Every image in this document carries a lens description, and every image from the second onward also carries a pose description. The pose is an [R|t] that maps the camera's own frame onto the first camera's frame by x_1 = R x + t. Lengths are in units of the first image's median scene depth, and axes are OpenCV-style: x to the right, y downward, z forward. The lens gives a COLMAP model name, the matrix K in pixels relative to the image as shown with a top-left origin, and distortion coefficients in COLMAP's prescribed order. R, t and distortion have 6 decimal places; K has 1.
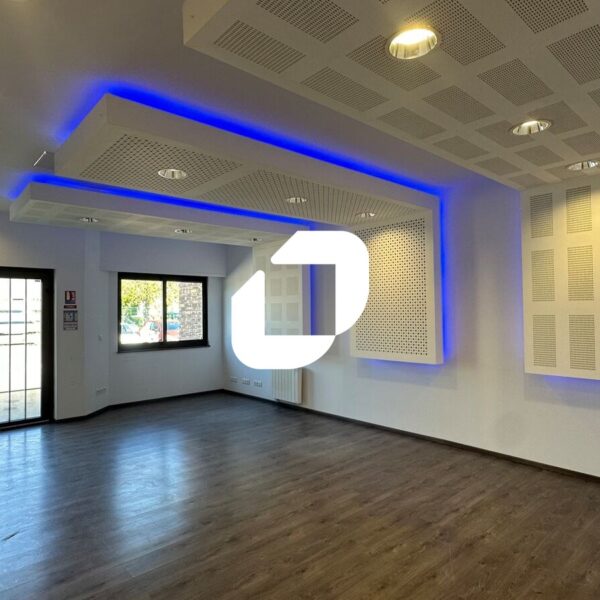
lens RADIAL K [[425.9, 0, 302.7], [0, 425.9, 297.8], [0, 0, 1]] dist [-0.006518, 0.006357]
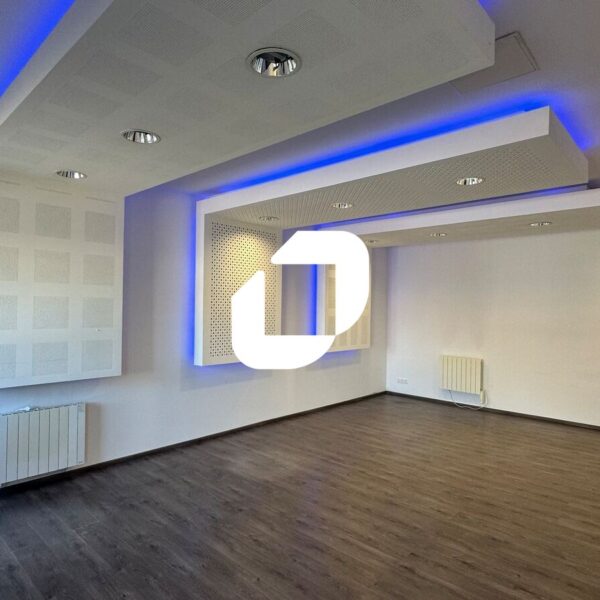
lens RADIAL K [[425.9, 0, 302.7], [0, 425.9, 304.8], [0, 0, 1]] dist [-0.006518, 0.006357]
pose [[-0.092149, 0.018799, 0.995568, -0.979260], [-0.043872, 0.998774, -0.022920, 0.036578], [-0.994778, -0.045789, -0.091211, 1.151718]]
